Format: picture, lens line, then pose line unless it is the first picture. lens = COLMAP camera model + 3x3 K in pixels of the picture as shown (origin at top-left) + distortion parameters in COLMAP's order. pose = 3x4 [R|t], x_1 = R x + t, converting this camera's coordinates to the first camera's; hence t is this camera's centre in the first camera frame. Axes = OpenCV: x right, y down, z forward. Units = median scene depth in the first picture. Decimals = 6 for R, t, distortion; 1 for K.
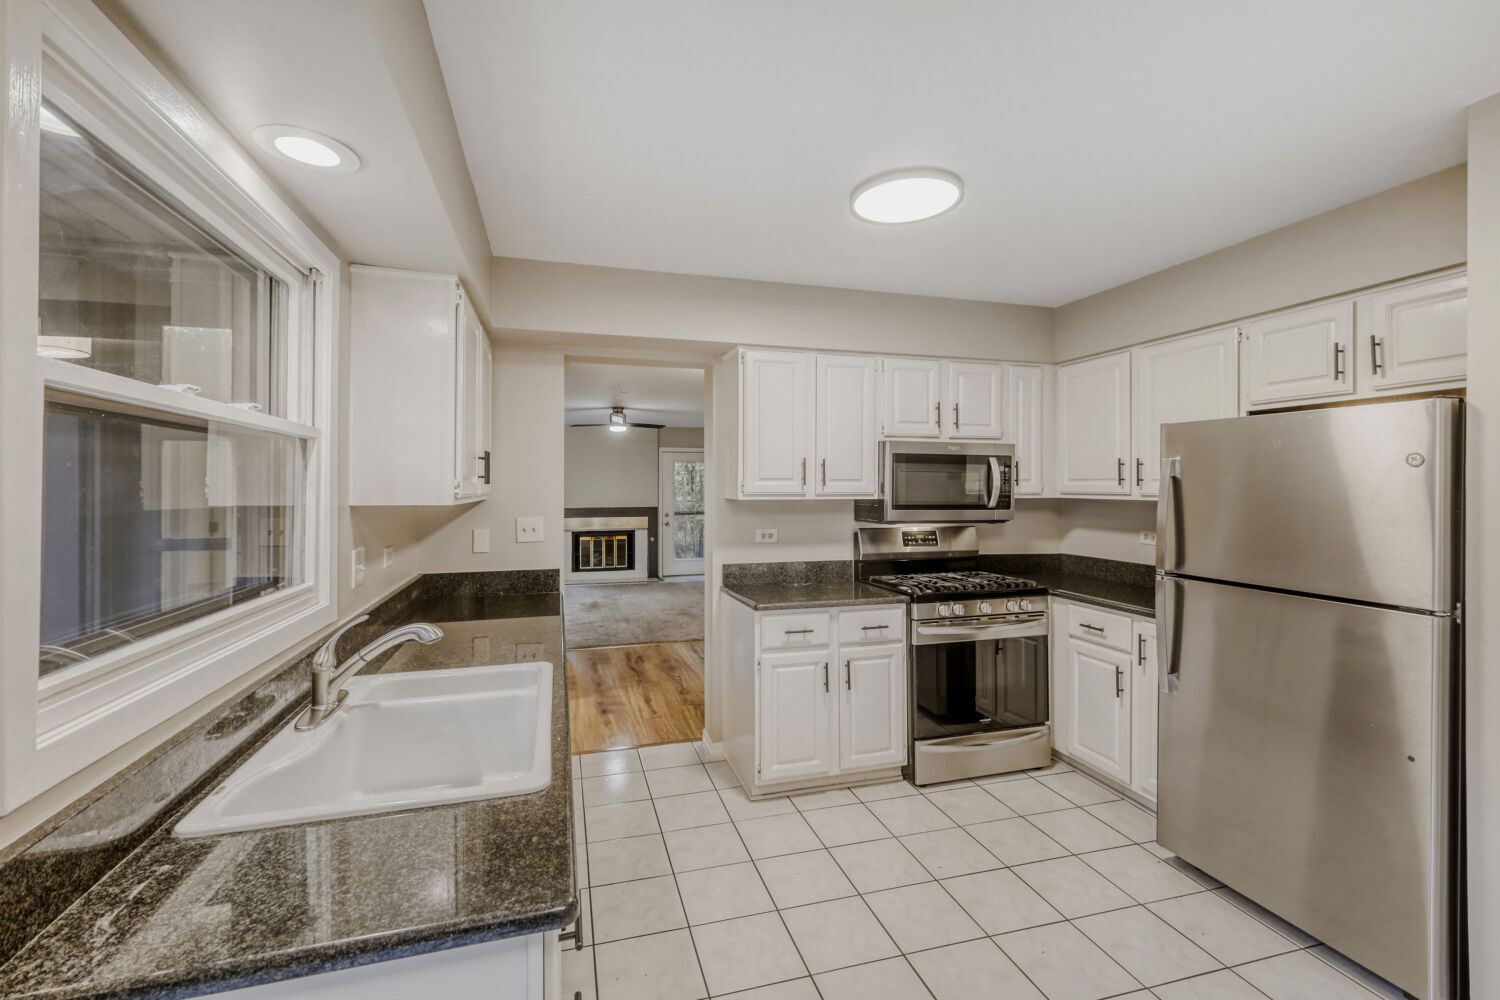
lens RADIAL K [[664.0, 0, 751.6], [0, 664.0, 489.1], [0, 0, 1]] dist [0.005234, -0.000047]
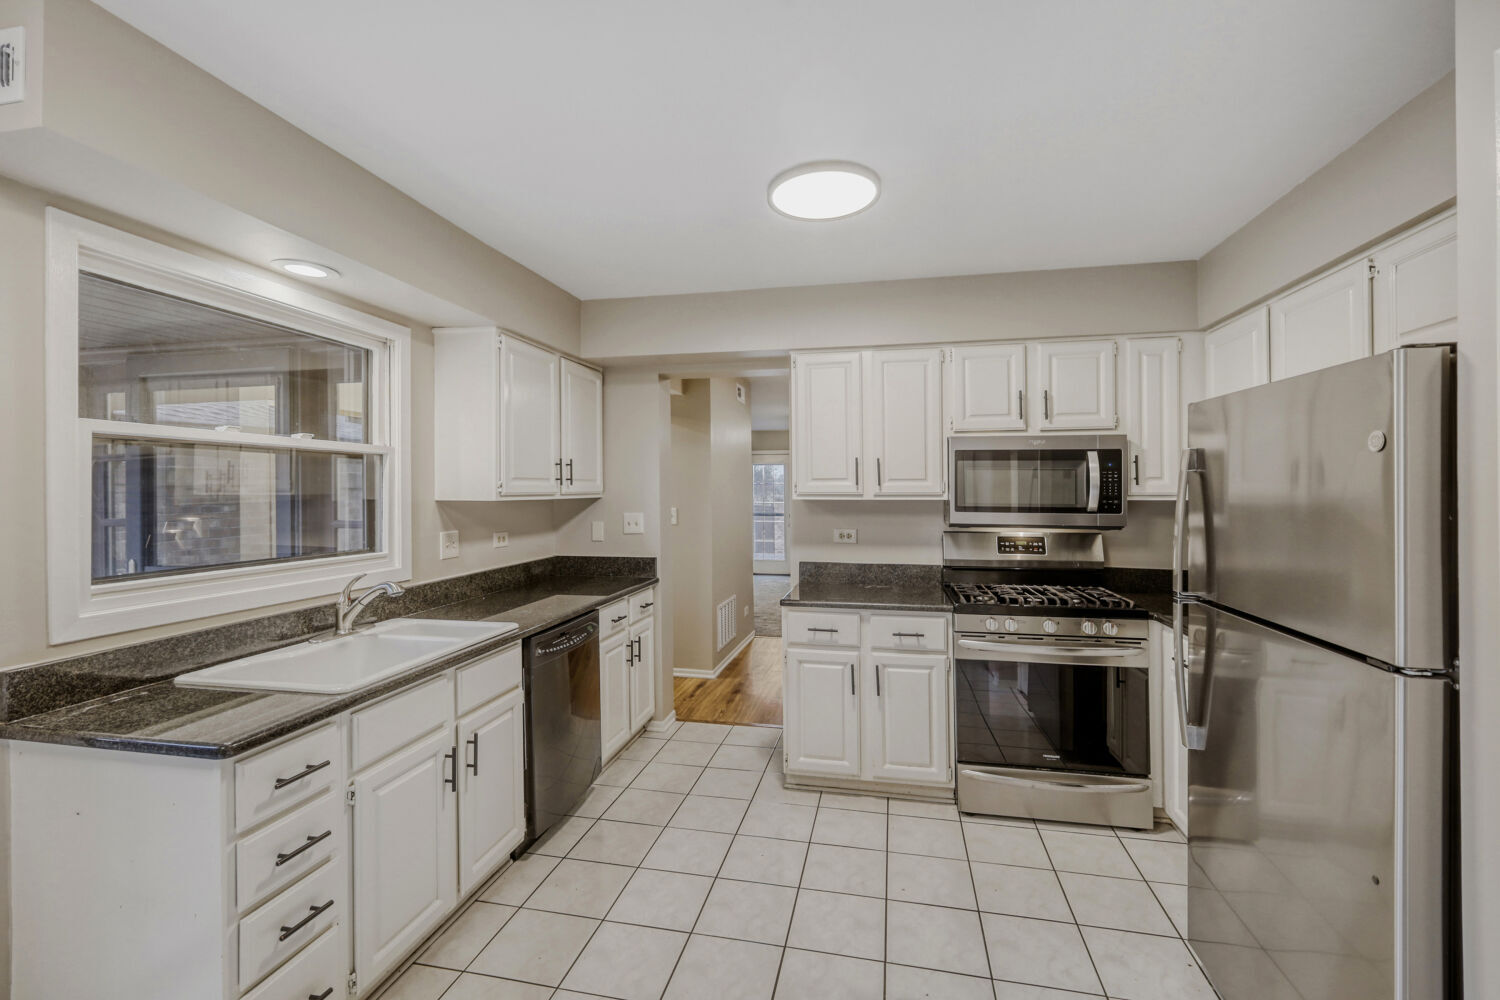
lens RADIAL K [[664.0, 0, 746.2], [0, 664.0, 494.7], [0, 0, 1]] dist [0.005234, -0.000047]
pose [[0.878249, 0.002728, -0.478195, 0.407493], [-0.000346, 0.999987, 0.005068, 0.003353], [0.478203, -0.004285, 0.878239, 0.051290]]
